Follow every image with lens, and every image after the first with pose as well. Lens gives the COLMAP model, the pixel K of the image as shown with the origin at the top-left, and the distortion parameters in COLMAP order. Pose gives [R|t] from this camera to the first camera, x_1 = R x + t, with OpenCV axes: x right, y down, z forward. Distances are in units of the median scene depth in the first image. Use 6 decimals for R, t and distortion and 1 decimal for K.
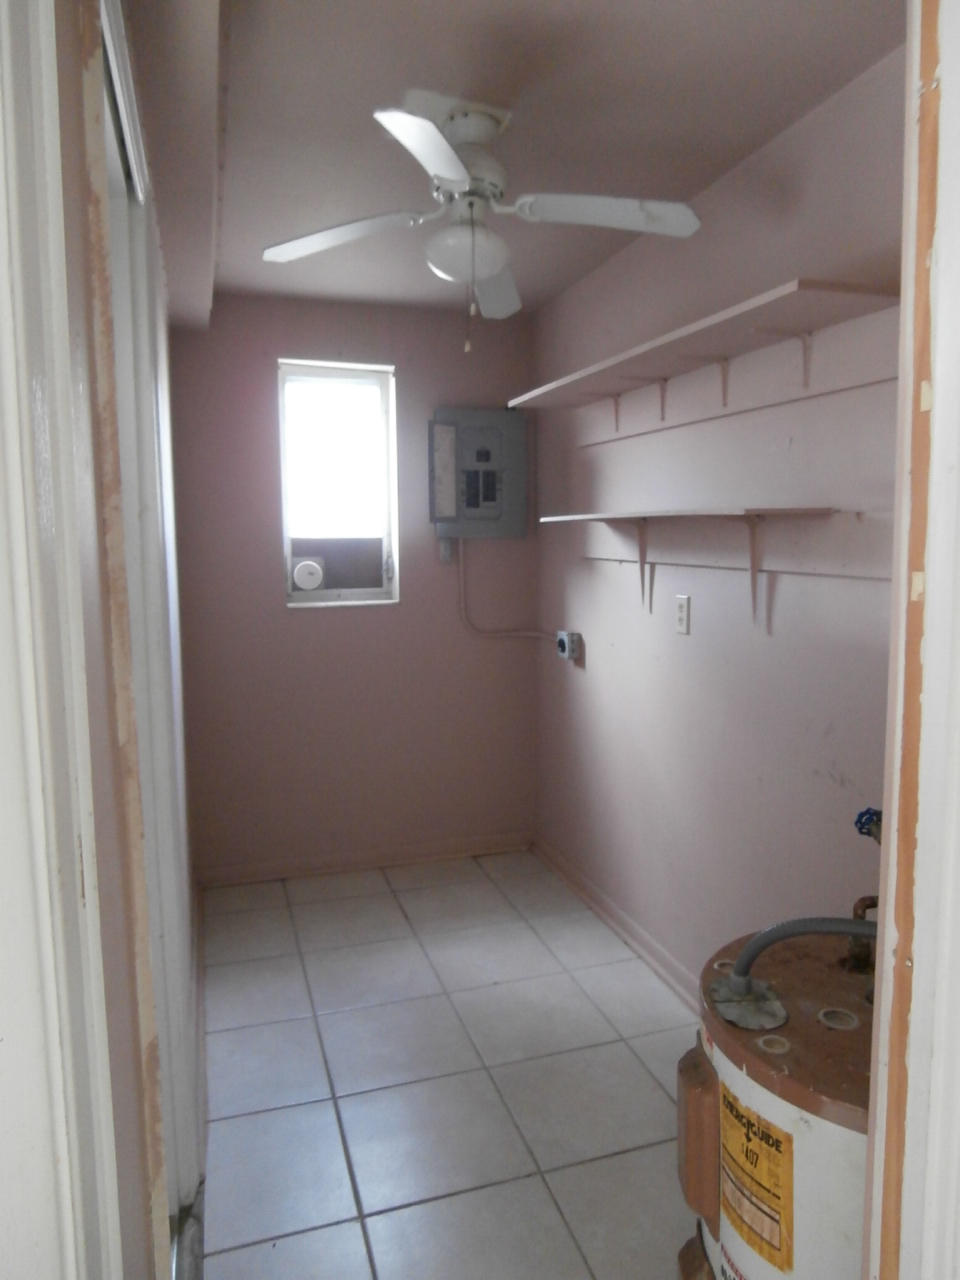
lens RADIAL K [[920.4, 0, 482.1], [0, 920.4, 624.8], [0, 0, 1]] dist [0.011249, 0.005719]
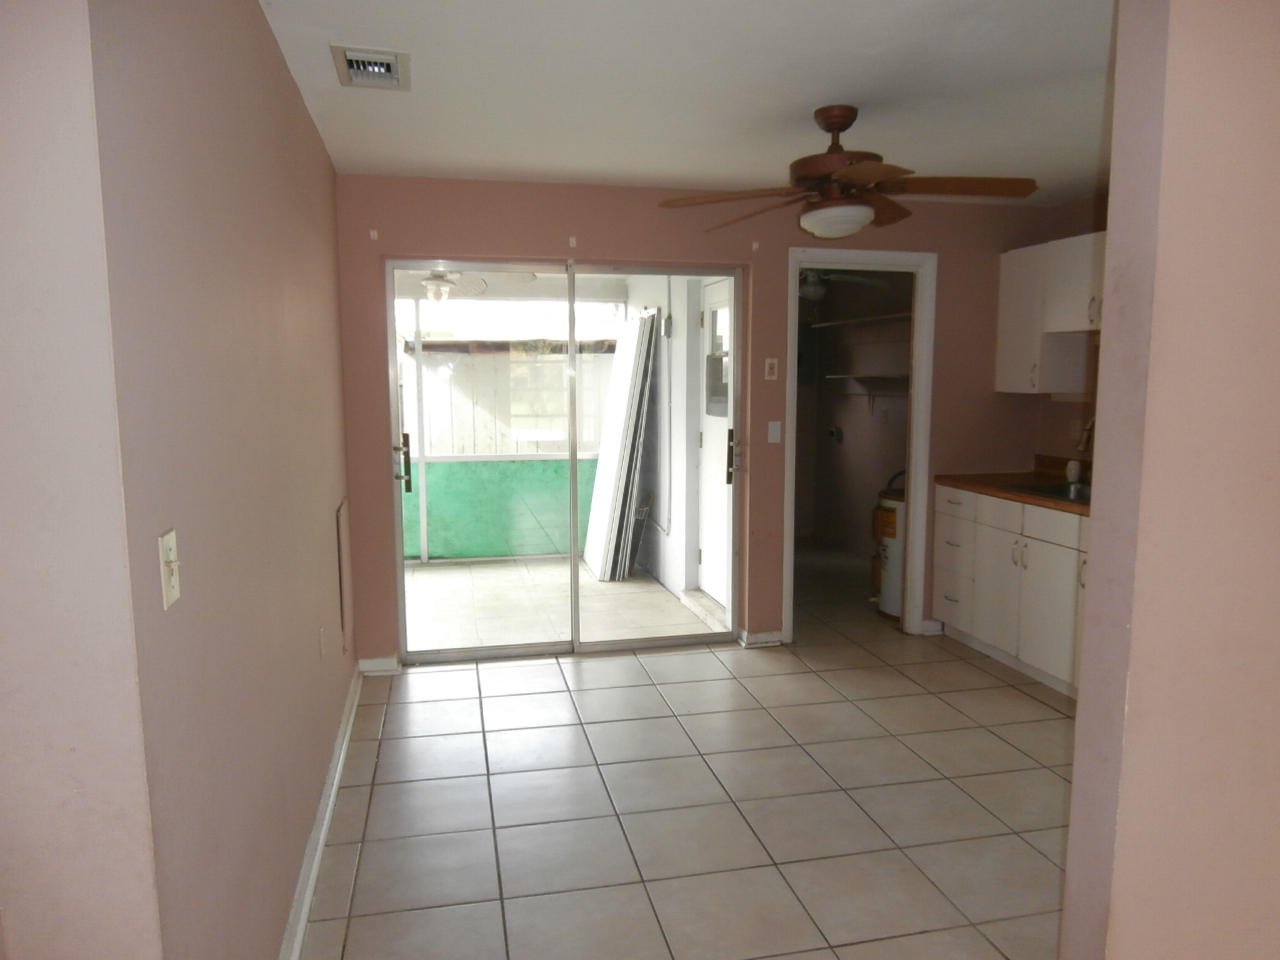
lens RADIAL K [[900.1, 0, 640.5], [0, 900.1, 499.4], [0, 0, 1]] dist [-0.008073, -0.001061]
pose [[0.996888, 0.027713, -0.073793, -0.329740], [-0.025277, 0.999111, 0.033745, 0.189274], [0.074663, -0.031775, 0.996702, -1.901463]]
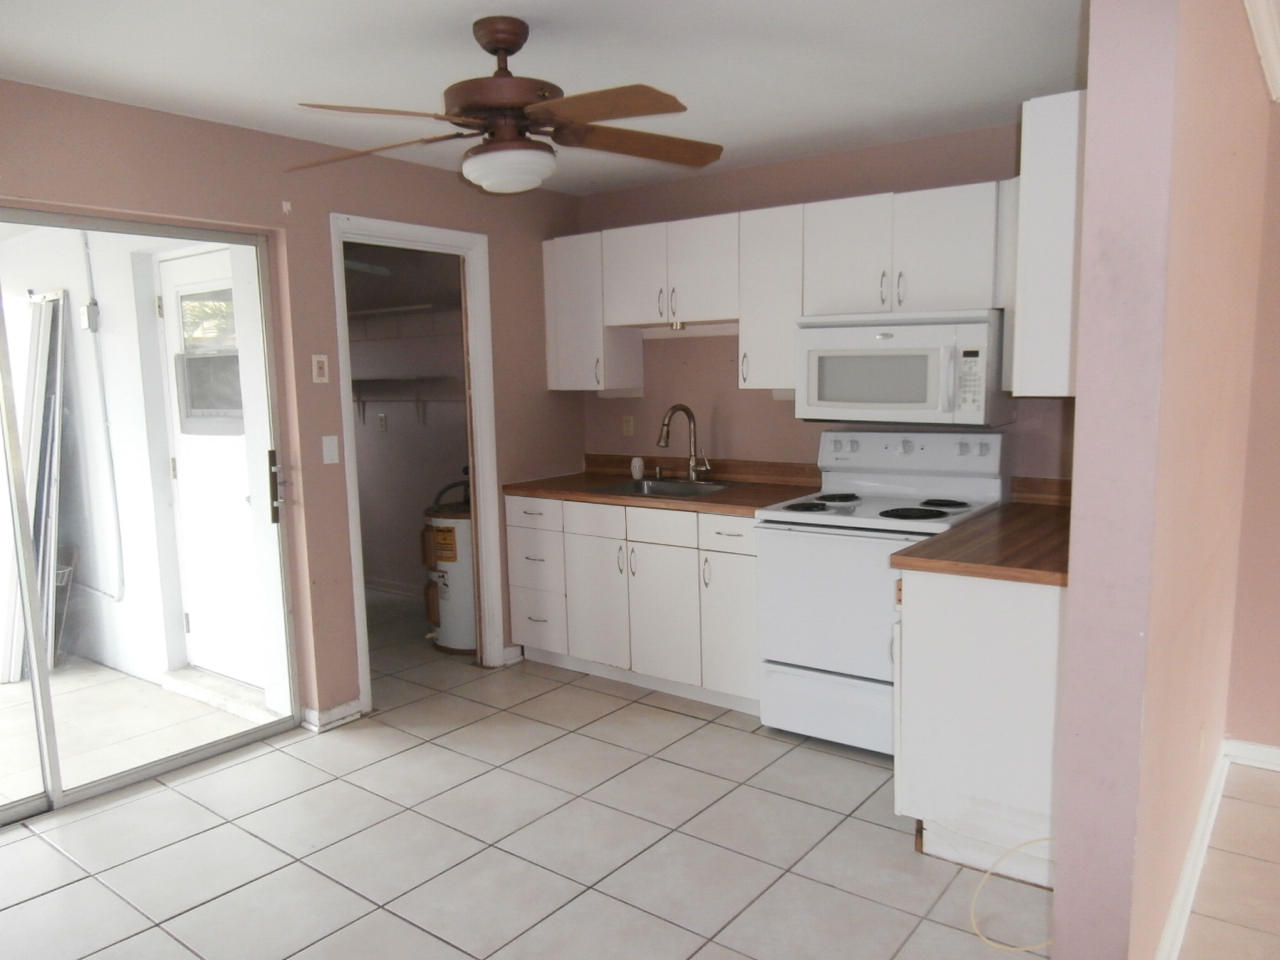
lens RADIAL K [[920.4, 0, 637.2], [0, 920.4, 498.7], [0, 0, 1]] dist [0.011249, 0.005719]
pose [[0.826884, -0.078707, 0.556838, -0.654894], [0.069423, 0.996870, 0.037814, 0.159359], [-0.558072, 0.007390, 0.829760, -1.483759]]
